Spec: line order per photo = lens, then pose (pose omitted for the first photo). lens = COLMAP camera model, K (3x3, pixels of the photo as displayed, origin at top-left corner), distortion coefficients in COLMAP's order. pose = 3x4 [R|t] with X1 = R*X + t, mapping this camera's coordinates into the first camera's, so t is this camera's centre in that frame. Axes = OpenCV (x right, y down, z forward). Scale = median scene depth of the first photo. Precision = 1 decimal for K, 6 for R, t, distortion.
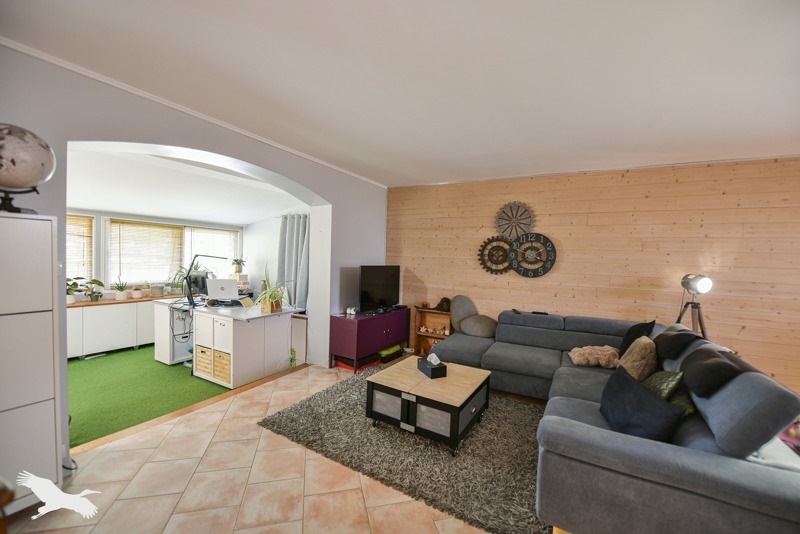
lens RADIAL K [[331.8, 0, 400.0], [0, 331.8, 267.0], [0, 0, 1]] dist [-0.009965, -0.000214]
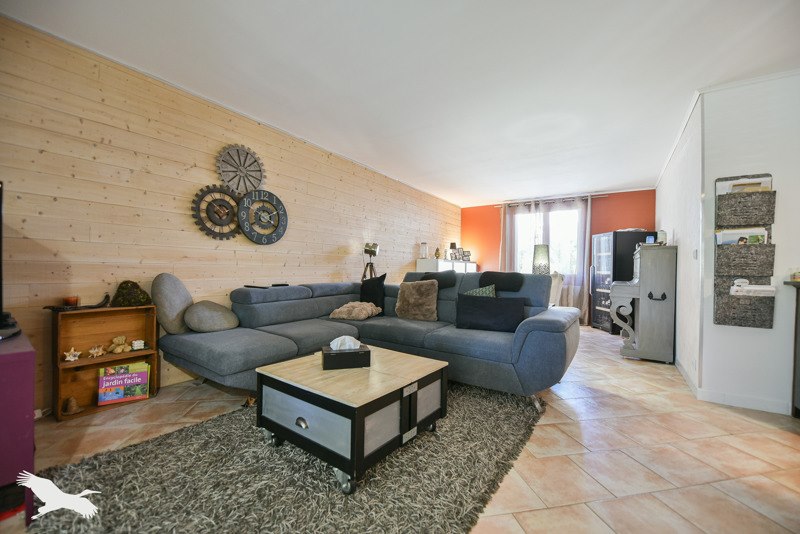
lens RADIAL K [[331.8, 0, 400.0], [0, 331.8, 267.0], [0, 0, 1]] dist [-0.009965, -0.000214]
pose [[0.060280, -0.020825, 0.997964, -0.399231], [0.019403, 0.999618, 0.019688, 0.075837], [-0.997993, 0.018177, 0.060661, 0.595118]]
